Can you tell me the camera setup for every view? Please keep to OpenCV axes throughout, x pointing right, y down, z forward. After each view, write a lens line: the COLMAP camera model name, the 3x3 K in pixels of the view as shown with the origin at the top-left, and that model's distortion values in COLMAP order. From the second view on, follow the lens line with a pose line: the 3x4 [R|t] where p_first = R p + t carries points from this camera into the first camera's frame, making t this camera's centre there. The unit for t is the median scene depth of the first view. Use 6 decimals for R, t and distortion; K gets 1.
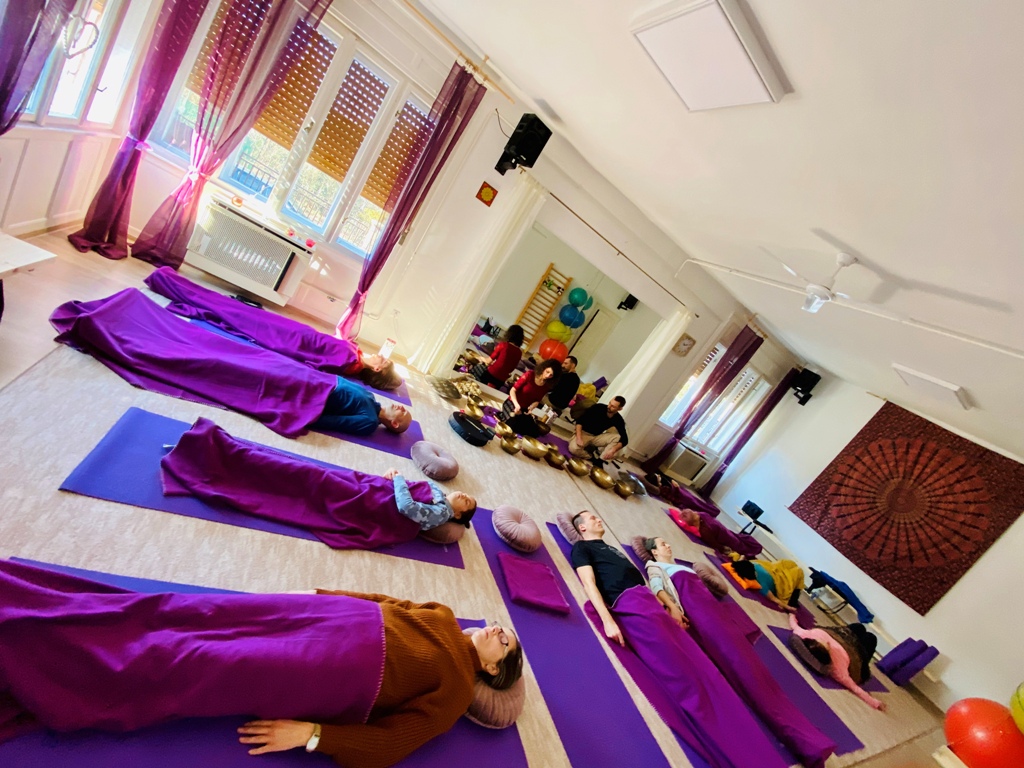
lens RADIAL K [[404.5, 0, 507.1], [0, 404.5, 384.7], [0, 0, 1]] dist [-0.006727, -0.008534]
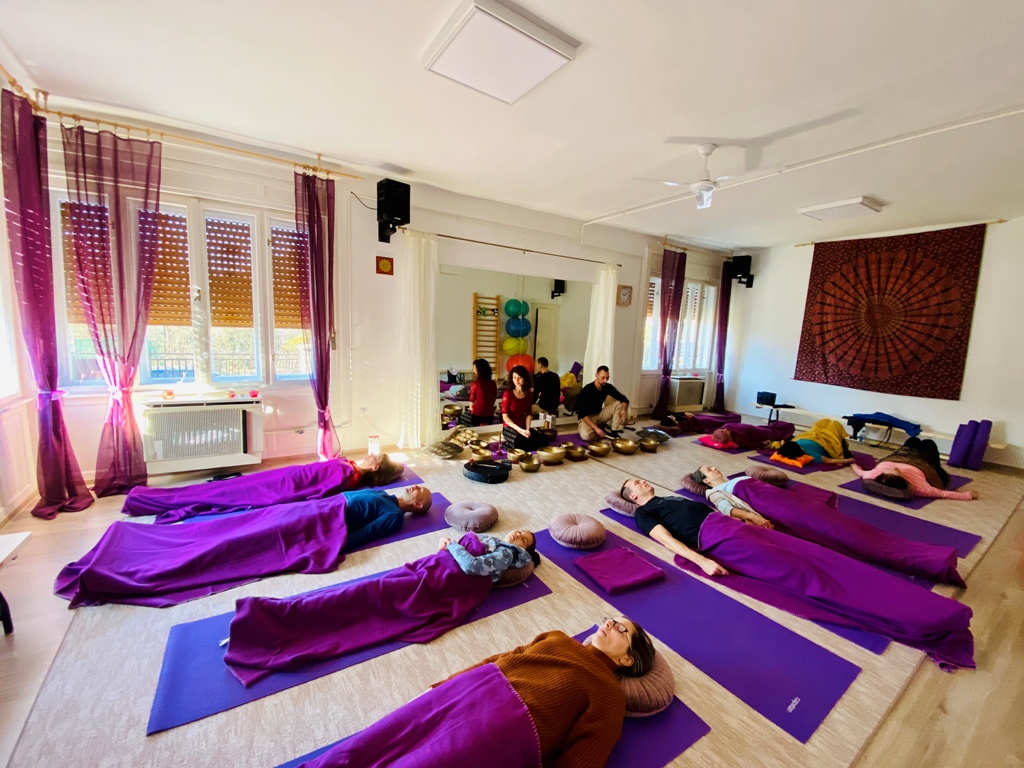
lens RADIAL K [[404.5, 0, 507.5], [0, 404.5, 389.4], [0, 0, 1]] dist [-0.006727, -0.008534]
pose [[0.857612, -0.511066, 0.057561, -0.001786], [0.513815, 0.856271, -0.052860, 0.015134], [-0.022273, 0.074909, 0.996942, -0.010747]]
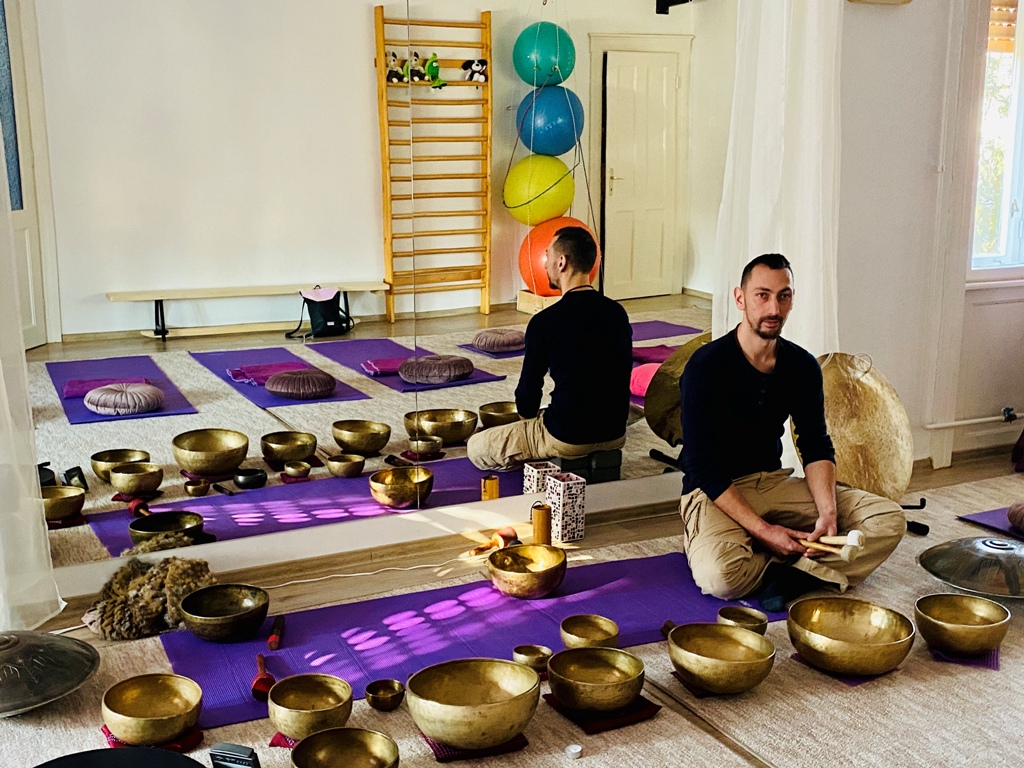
lens RADIAL K [[1213.6, 0, 499.0], [0, 1213.6, 363.9], [0, 0, 1]] dist [0.034342, 0.000000]
pose [[0.845176, -0.532507, -0.045981, 0.230742], [0.528855, 0.845624, -0.072329, 0.062971], [0.077398, 0.036813, 0.996320, 0.390599]]
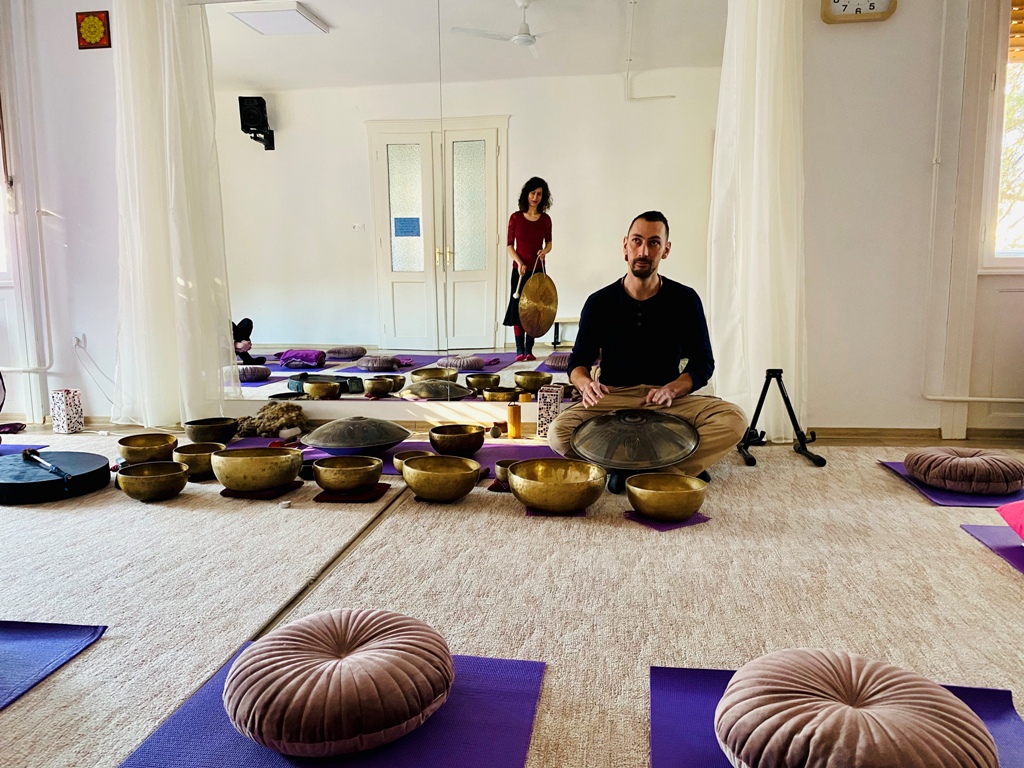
lens RADIAL K [[771.0, 0, 508.7], [0, 771.0, 377.9], [0, 0, 1]] dist [0.022933, -0.030559]
pose [[0.718583, -0.480951, -0.502319, 0.637146], [0.309909, 0.868076, -0.387814, 0.450585], [0.622571, 0.123004, 0.772836, 0.711948]]
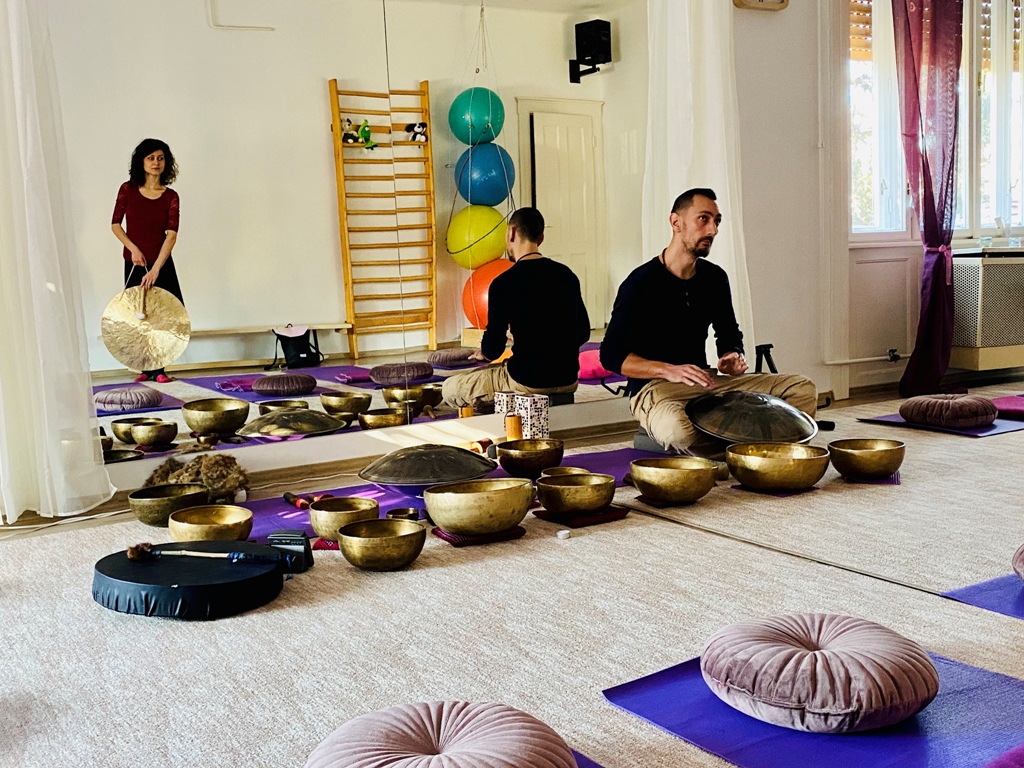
lens RADIAL K [[1121.8, 0, 500.4], [0, 1121.8, 379.0], [0, 0, 1]] dist [0.017702, 0.000000]
pose [[0.816075, -0.575856, 0.049104, 0.100566], [0.577604, 0.809720, -0.103569, 0.193757], [0.019880, 0.112883, 0.993409, 0.302235]]
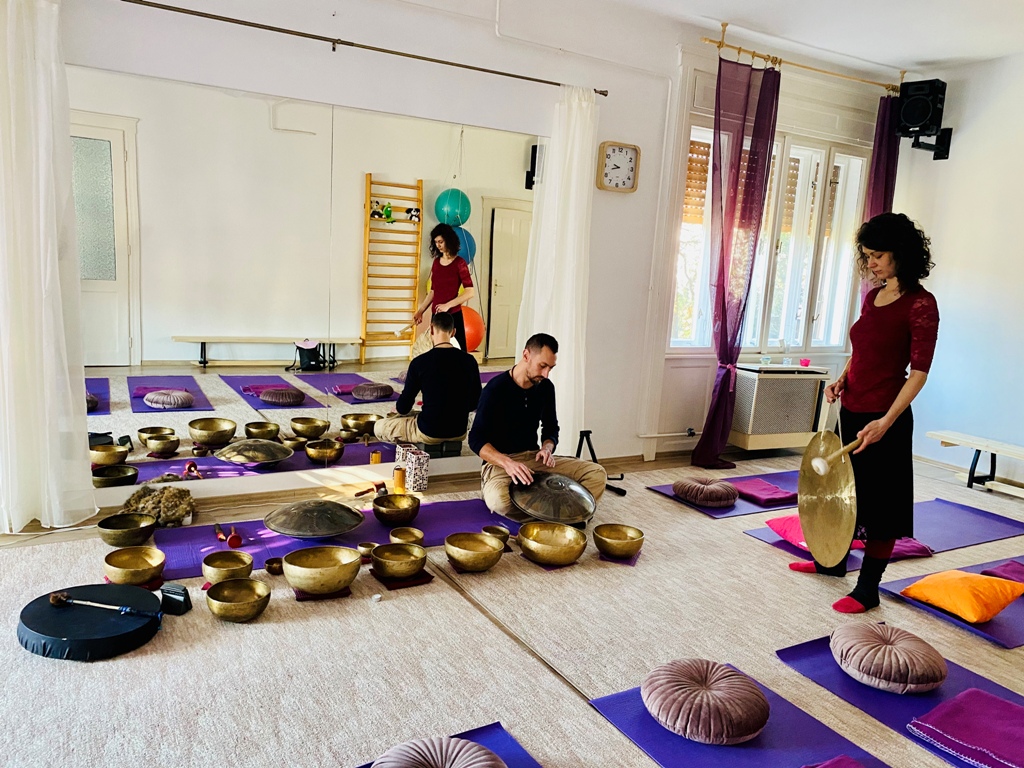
lens RADIAL K [[771.0, 0, 502.1], [0, 771.0, 379.1], [0, 0, 1]] dist [0.022933, -0.030559]
pose [[0.871997, -0.488935, 0.023734, 0.318801], [0.489351, 0.869447, -0.067808, 0.148326], [0.012519, 0.070743, 0.997416, 0.303681]]
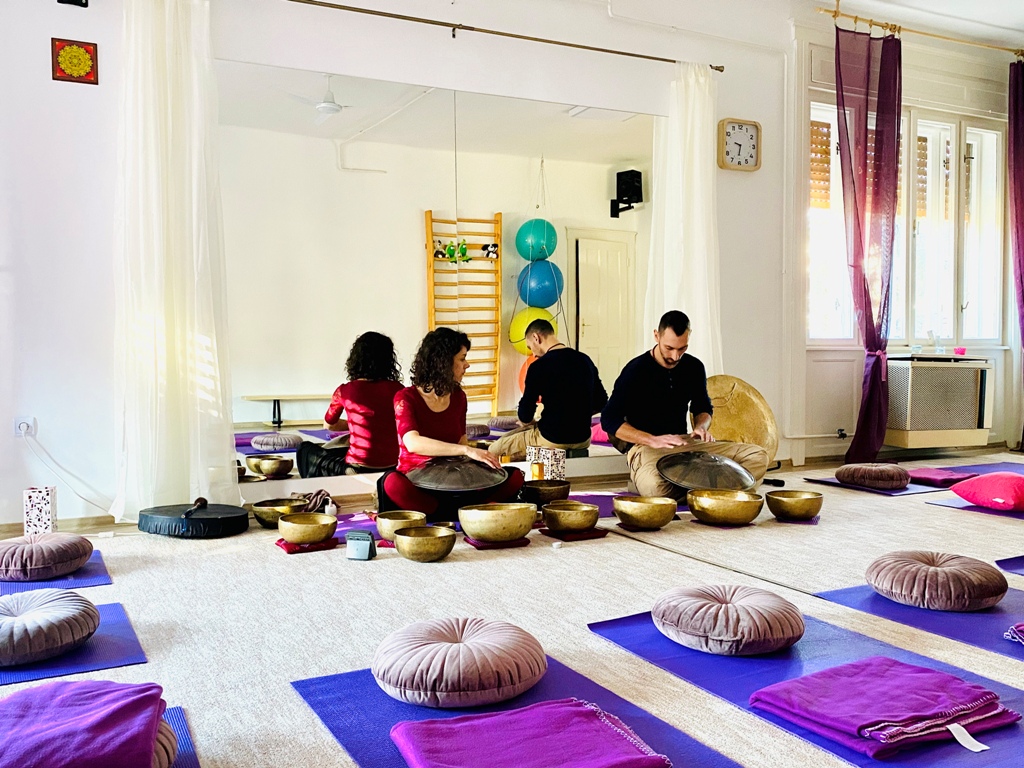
lens RADIAL K [[910.6, 0, 506.0], [0, 910.6, 381.1], [0, 0, 1]] dist [0.042202, -0.078052]
pose [[0.842000, -0.538245, 0.036440, 0.124893], [0.533971, 0.821876, -0.198482, 0.246159], [0.076883, 0.186579, 0.979427, 0.192093]]
